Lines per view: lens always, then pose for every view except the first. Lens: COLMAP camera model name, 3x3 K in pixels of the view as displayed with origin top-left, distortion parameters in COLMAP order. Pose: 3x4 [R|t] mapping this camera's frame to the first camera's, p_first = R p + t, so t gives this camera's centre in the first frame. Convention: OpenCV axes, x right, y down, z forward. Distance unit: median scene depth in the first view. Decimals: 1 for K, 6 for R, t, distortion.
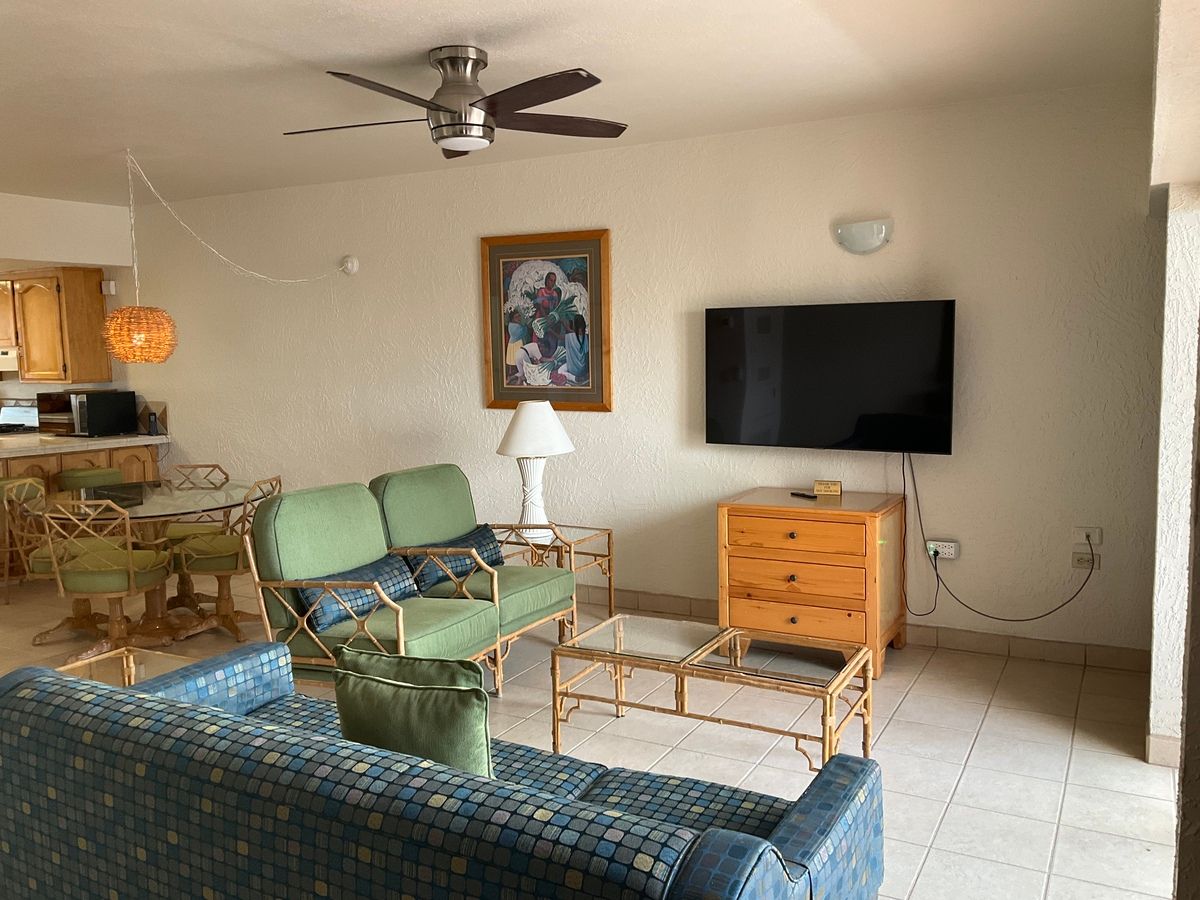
lens RADIAL K [[989.4, 0, 595.9], [0, 989.4, 450.4], [0, 0, 1]] dist [0.117361, -0.221119]
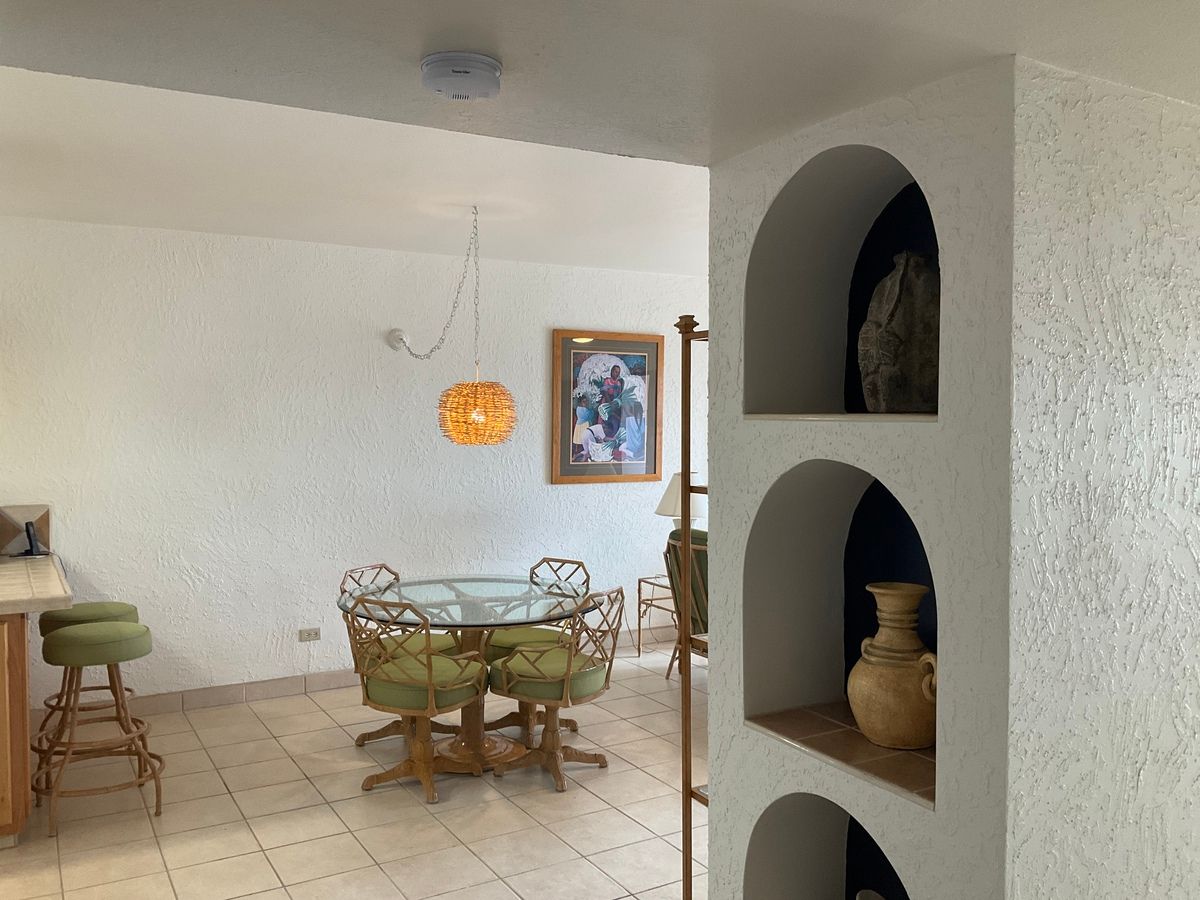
lens RADIAL K [[988.2, 0, 600.0], [0, 988.2, 450.0], [0, 0, 1]] dist [0.127430, -0.230306]
pose [[0.512446, -0.011107, 0.858648, -1.233717], [0.083120, 0.995863, -0.036724, -0.043823], [-0.854687, 0.090190, 0.511249, 0.493922]]
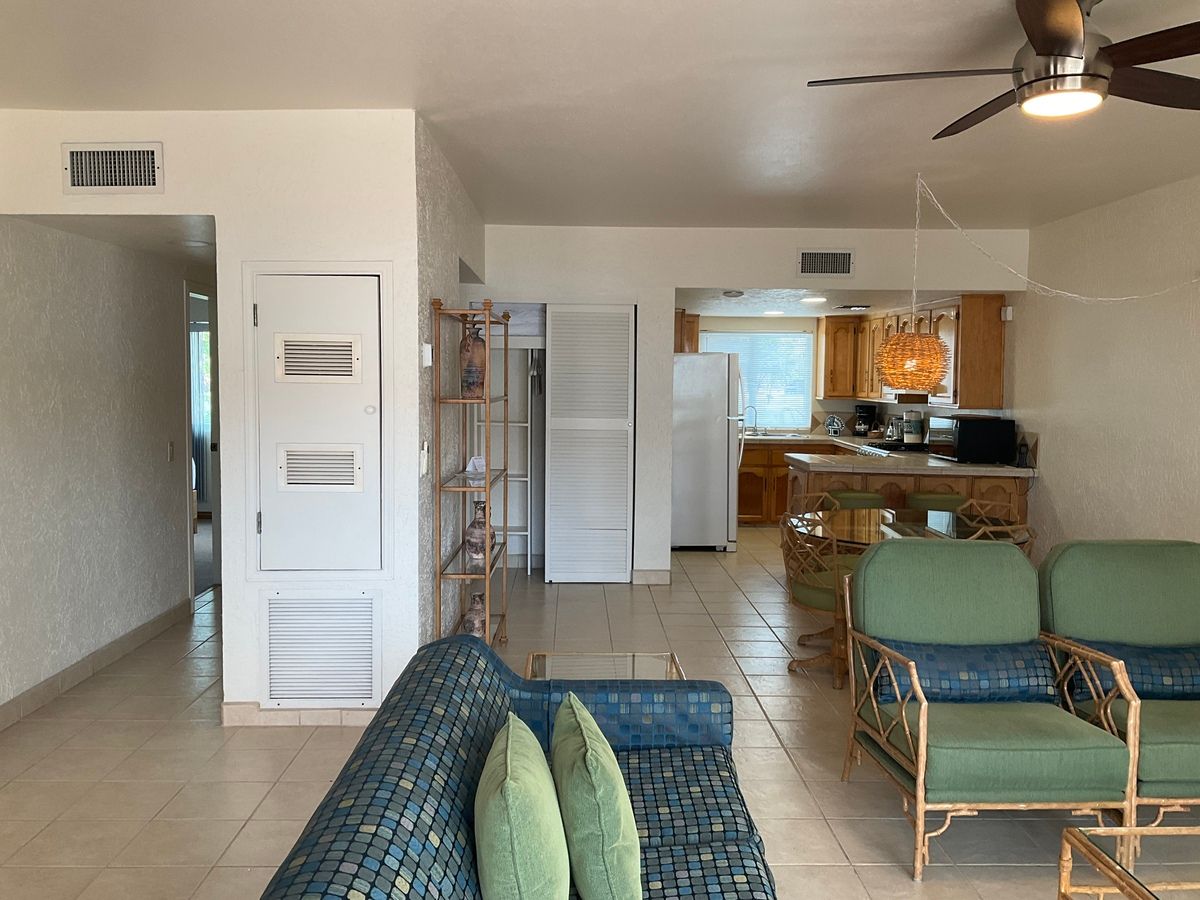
lens RADIAL K [[989.4, 0, 595.9], [0, 989.4, 450.4], [0, 0, 1]] dist [0.117361, -0.221119]
pose [[0.501001, 0.086764, -0.861087, 0.259093], [-0.110148, 0.993263, 0.035996, -0.031285], [0.858409, 0.076813, 0.507182, 0.259846]]
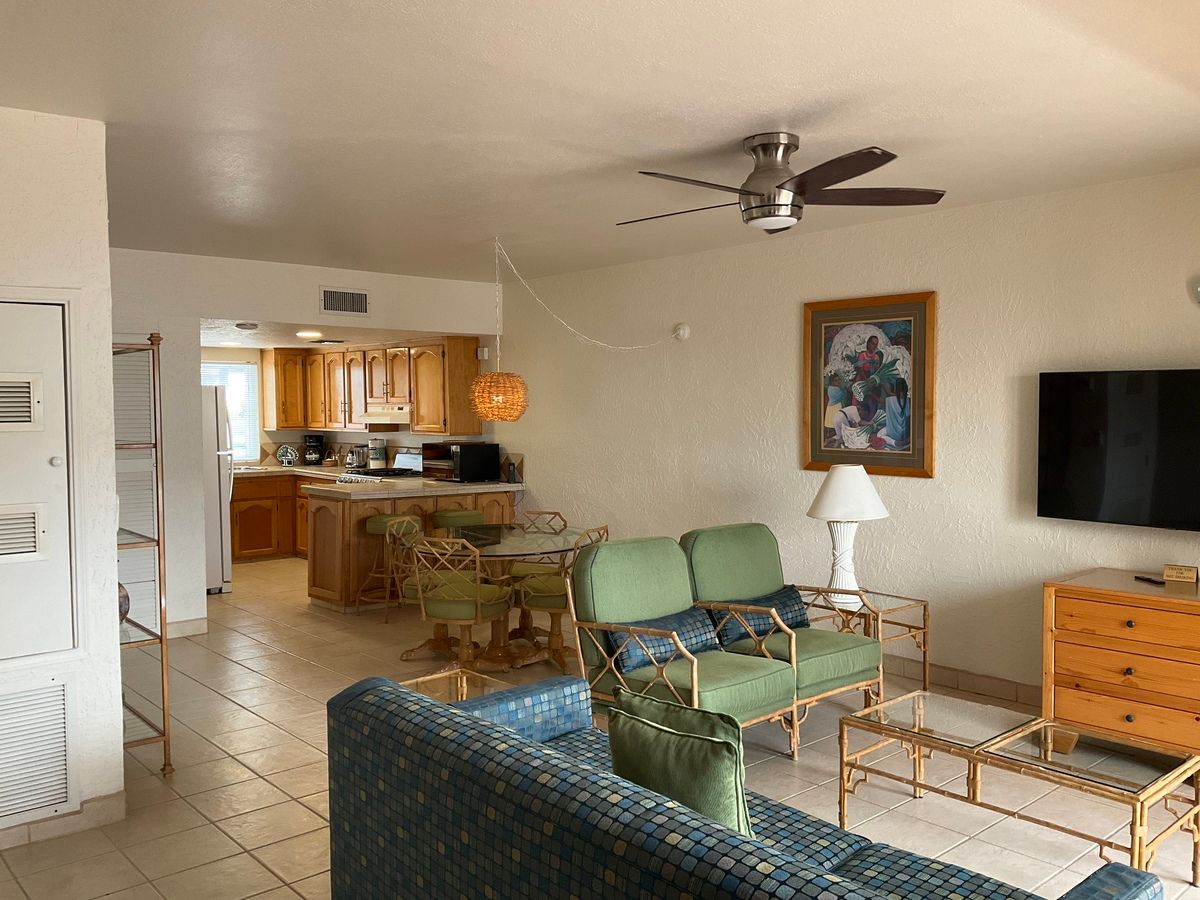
lens RADIAL K [[988.2, 0, 600.0], [0, 988.2, 450.0], [0, 0, 1]] dist [0.127430, -0.230306]
pose [[0.941234, 0.027778, -0.336611, 0.042749], [-0.046219, 0.997830, -0.046894, -0.006540], [0.334578, 0.059696, 0.940475, -0.028557]]
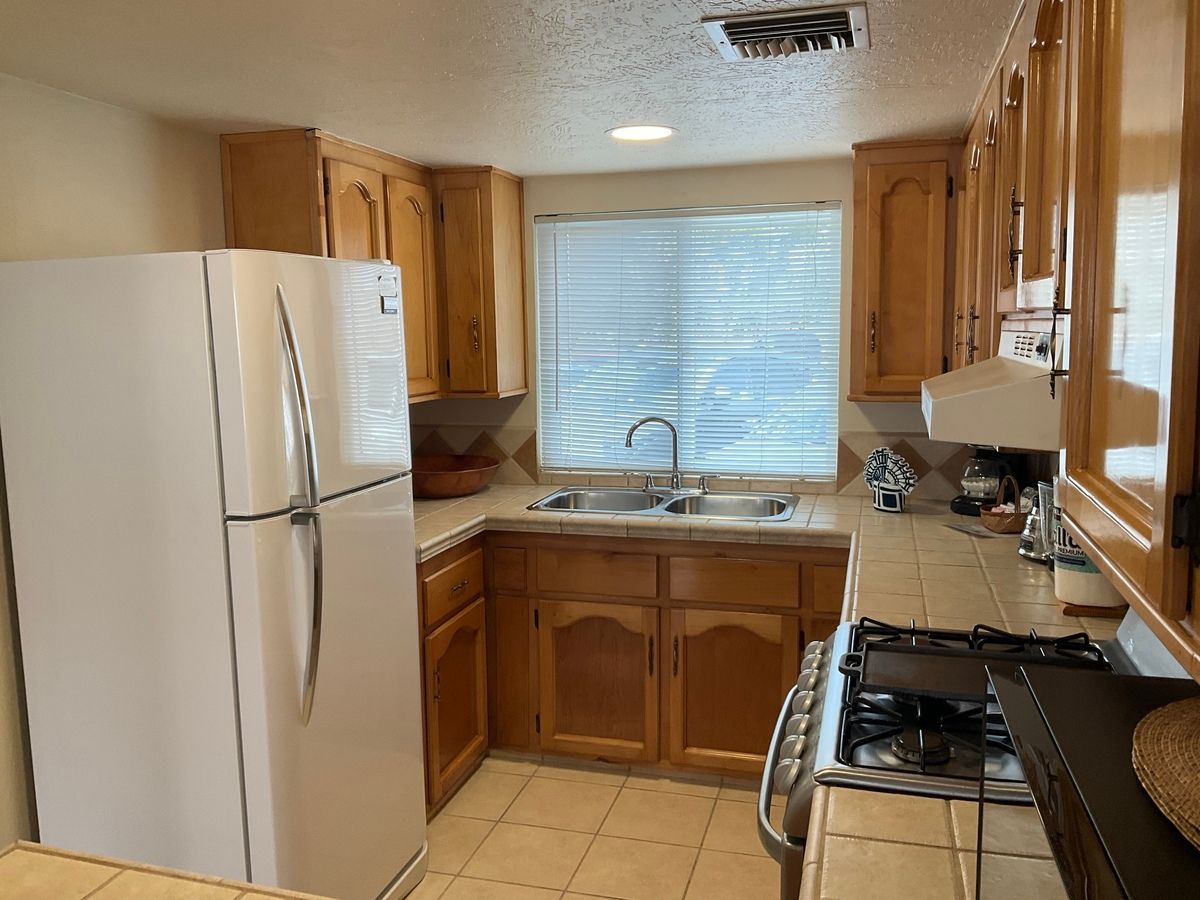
lens RADIAL K [[988.2, 0, 600.0], [0, 988.2, 450.0], [0, 0, 1]] dist [0.127430, -0.230306]
pose [[0.218453, 0.136729, -0.966221, -0.664015], [-0.089255, 0.988785, 0.119743, -0.149990], [0.971757, 0.060082, 0.228207, 1.390007]]
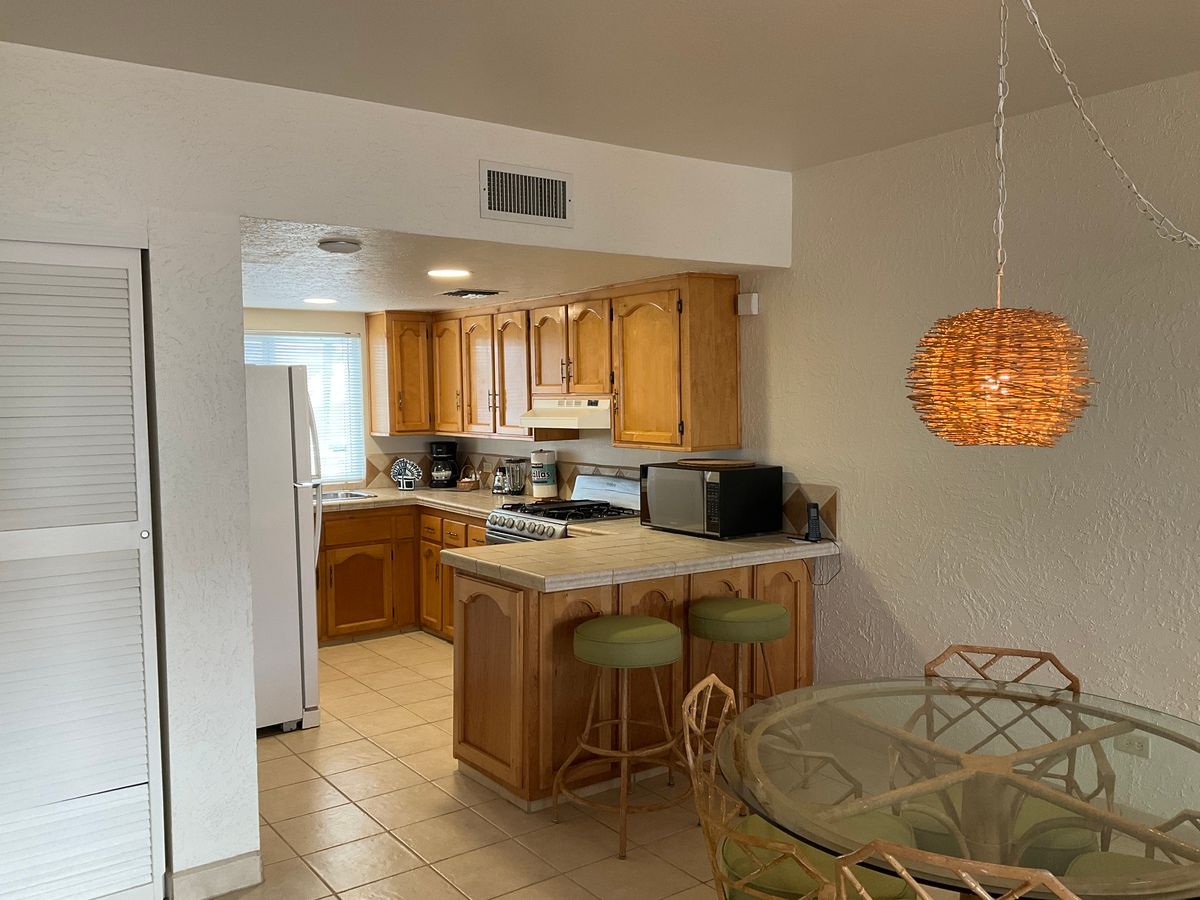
lens RADIAL K [[988.2, 0, 600.0], [0, 988.2, 450.0], [0, 0, 1]] dist [0.127430, -0.230306]
pose [[0.904520, 0.030785, -0.425318, -0.455820], [-0.047718, 0.998434, -0.029213, -0.069499], [0.423753, 0.046719, 0.904572, 0.595276]]
